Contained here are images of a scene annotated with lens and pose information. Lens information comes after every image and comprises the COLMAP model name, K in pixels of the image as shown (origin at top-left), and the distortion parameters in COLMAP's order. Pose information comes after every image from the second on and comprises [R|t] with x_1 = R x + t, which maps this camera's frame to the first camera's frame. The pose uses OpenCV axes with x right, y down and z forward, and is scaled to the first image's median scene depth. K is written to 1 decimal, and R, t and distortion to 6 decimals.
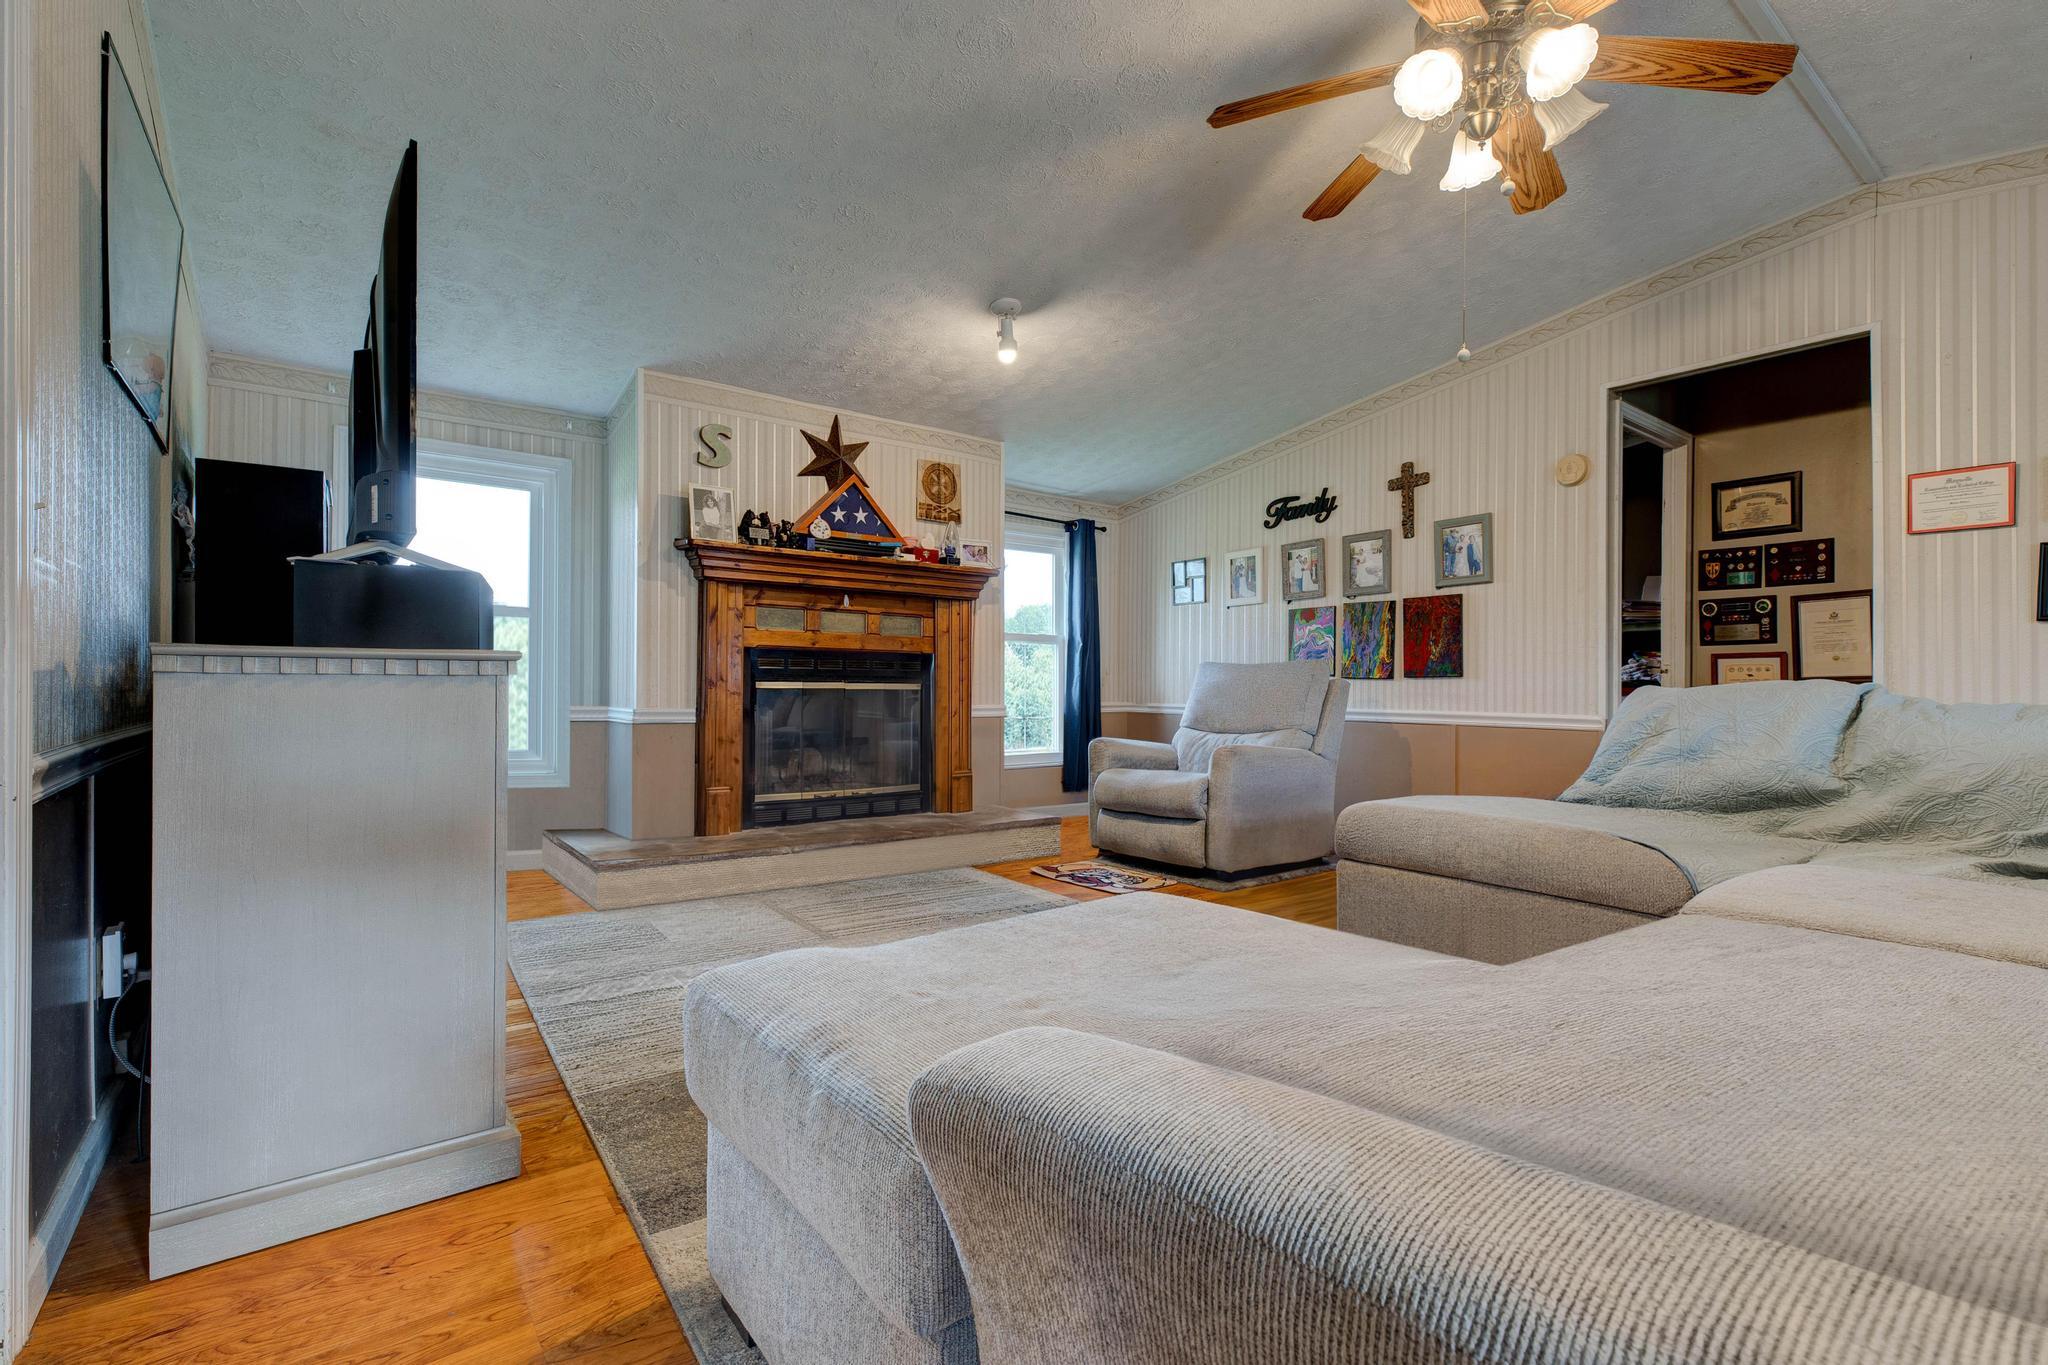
lens RADIAL K [[926.9, 0, 1002.5], [0, 926.9, 681.7], [0, 0, 1]] dist [0.001492, -0.000507]
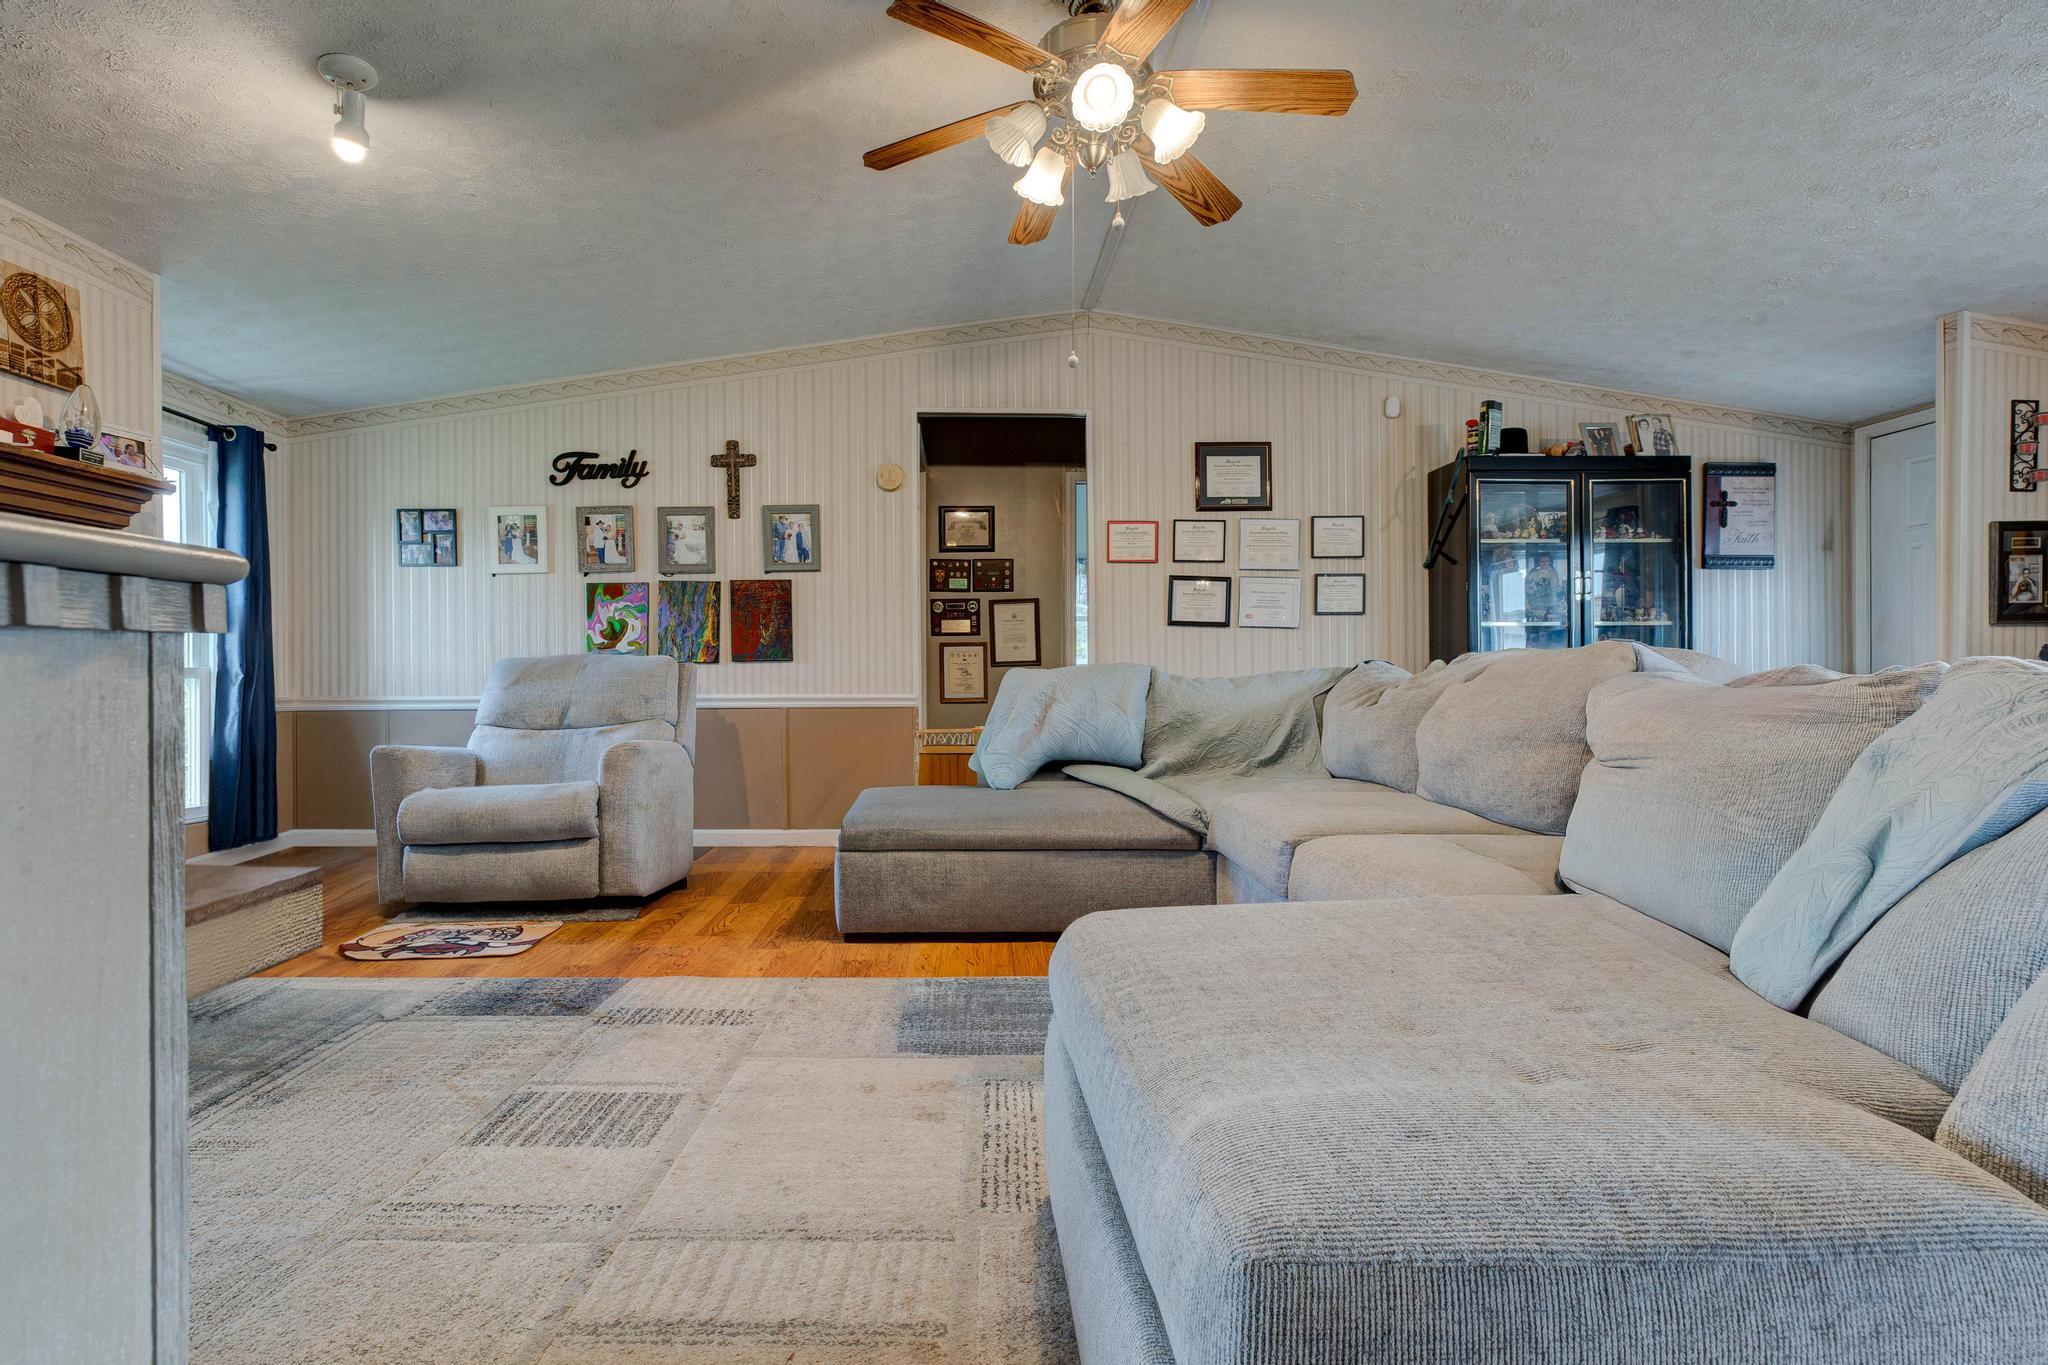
lens RADIAL K [[926.9, 0, 1012.8], [0, 926.9, 672.8], [0, 0, 1]] dist [0.001492, -0.000507]
pose [[0.568637, -0.008705, 0.822542, -0.201801], [0.004047, 0.999962, 0.007785, 0.001092], [-0.822579, -0.001098, 0.568650, 0.206467]]
